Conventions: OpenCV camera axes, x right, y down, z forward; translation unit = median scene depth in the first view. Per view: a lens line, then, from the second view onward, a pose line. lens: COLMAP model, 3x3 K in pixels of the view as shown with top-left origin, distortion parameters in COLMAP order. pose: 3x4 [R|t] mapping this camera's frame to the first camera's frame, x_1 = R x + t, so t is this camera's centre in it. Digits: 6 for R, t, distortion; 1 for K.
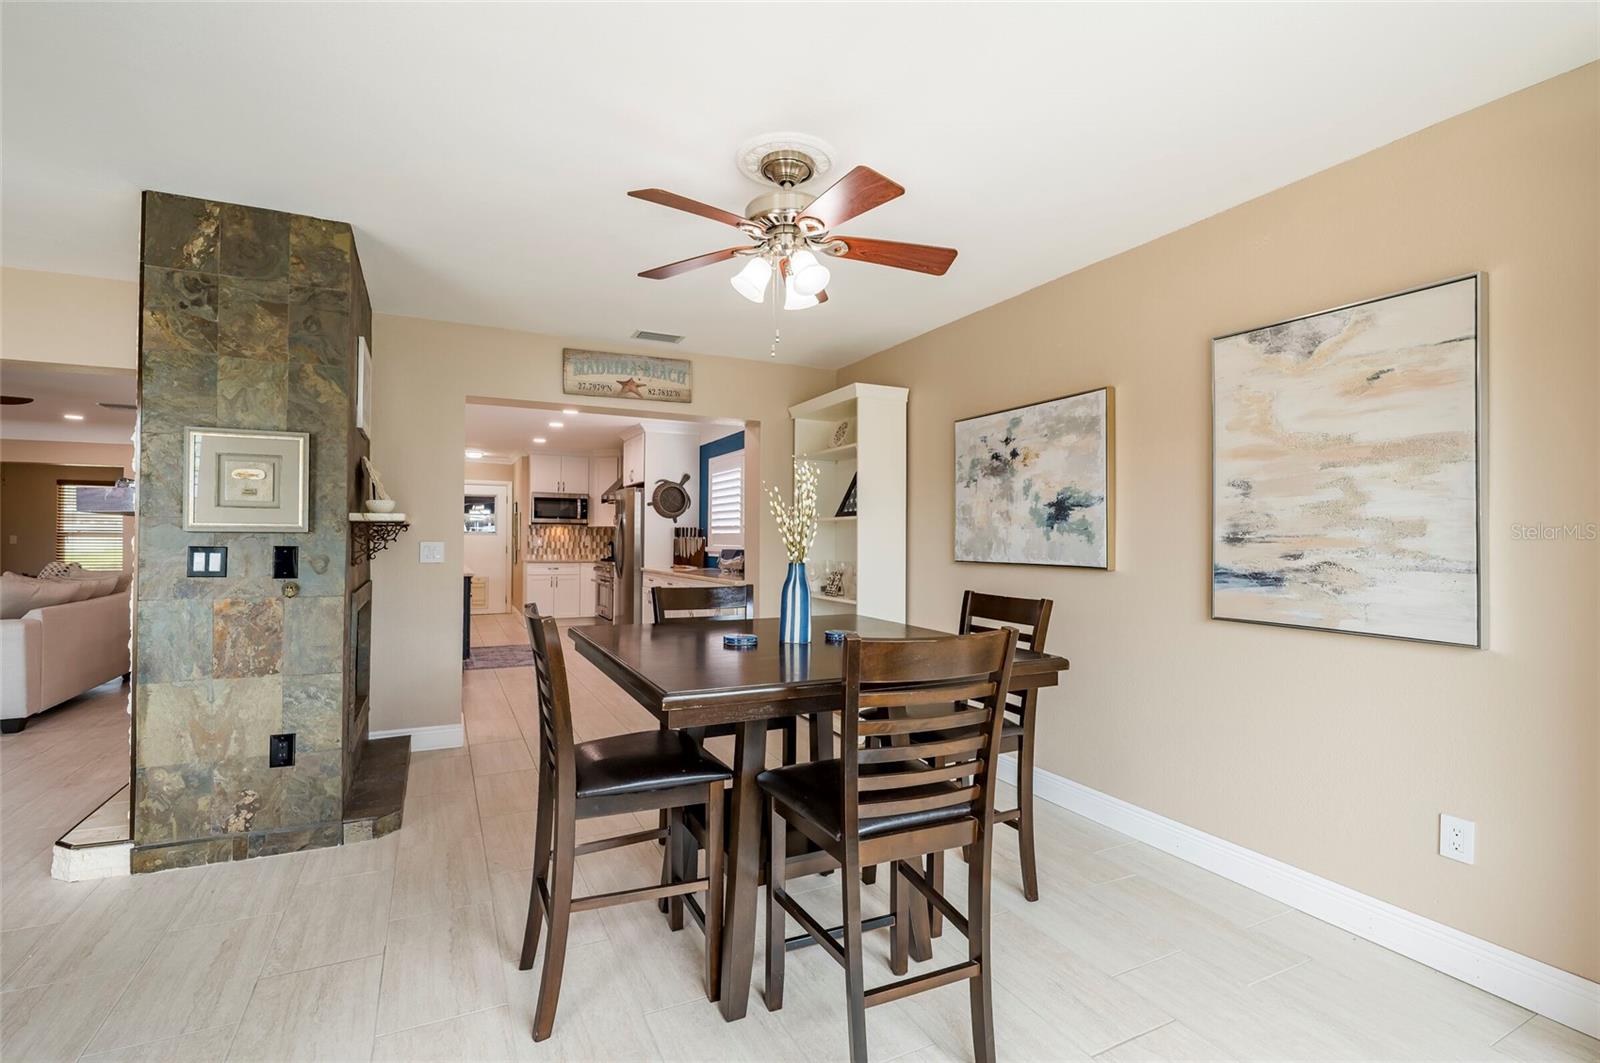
lens RADIAL K [[747.7, 0, 800.0], [0, 747.7, 531.5], [0, 0, 1]] dist [0.000665, 0.000080]
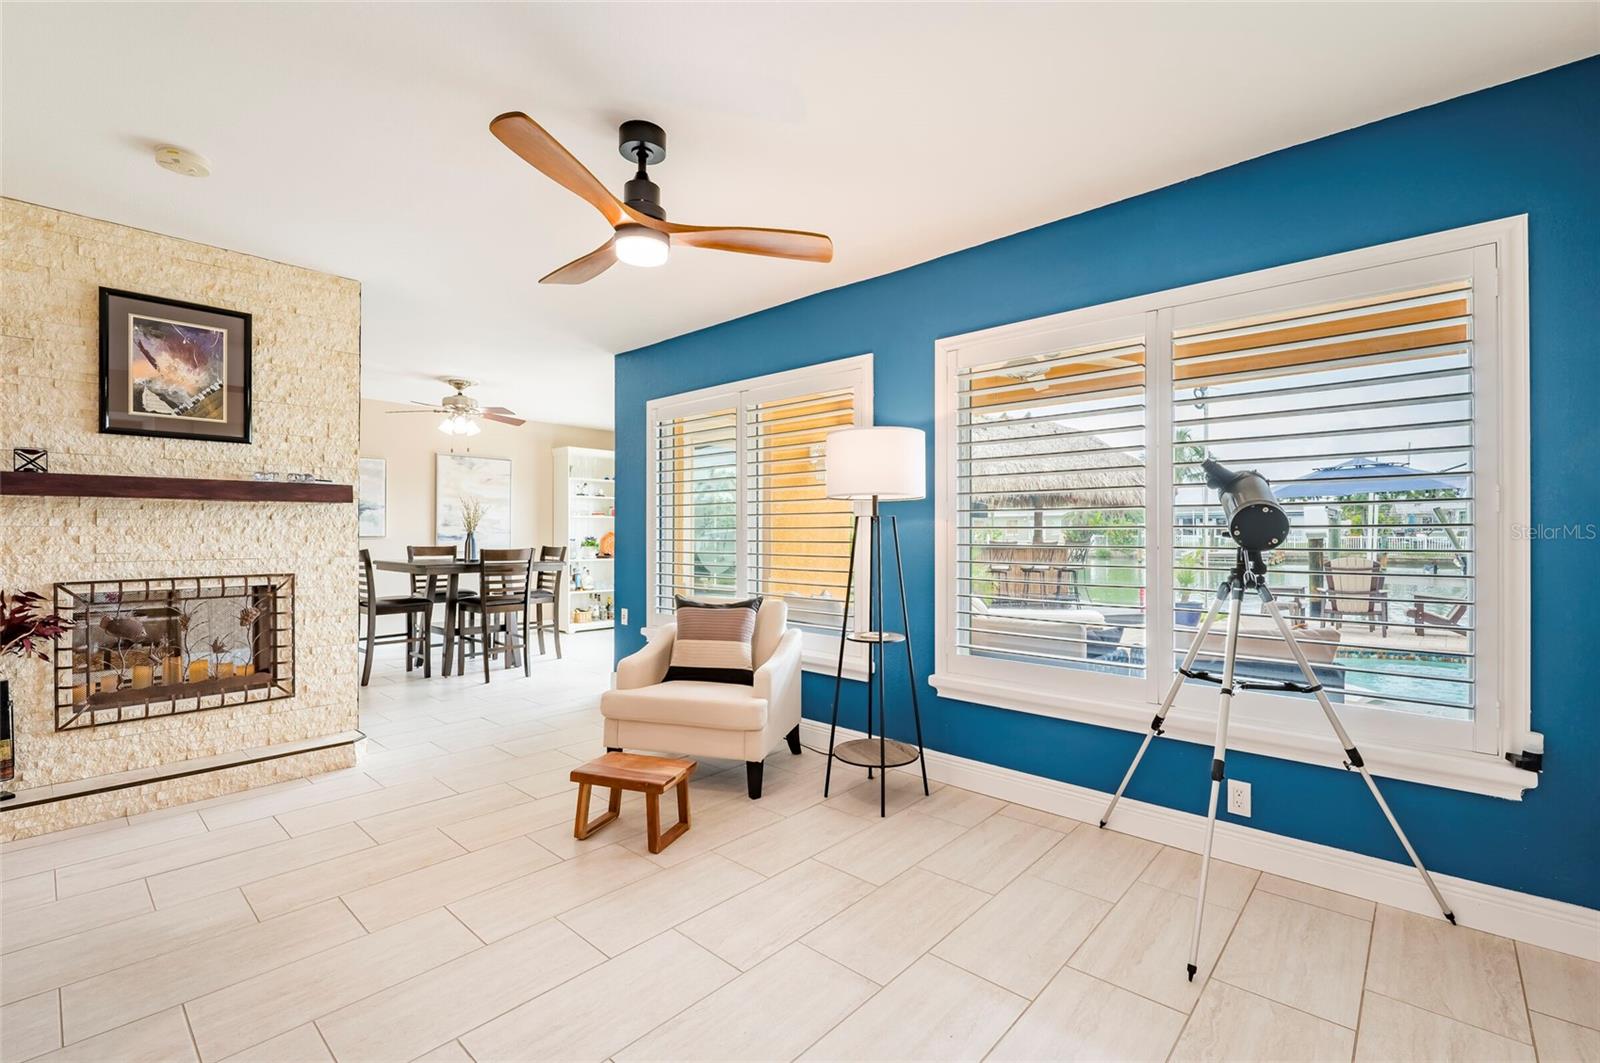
lens RADIAL K [[700.7, 0, 801.9], [0, 700.7, 531.1], [0, 0, 1]] dist [0.002134, -0.006096]
pose [[-0.369439, -0.003836, 0.929247, -0.820452], [-0.012343, 0.999924, -0.000779, 0.006657], [-0.929173, -0.011757, -0.369459, 0.237233]]
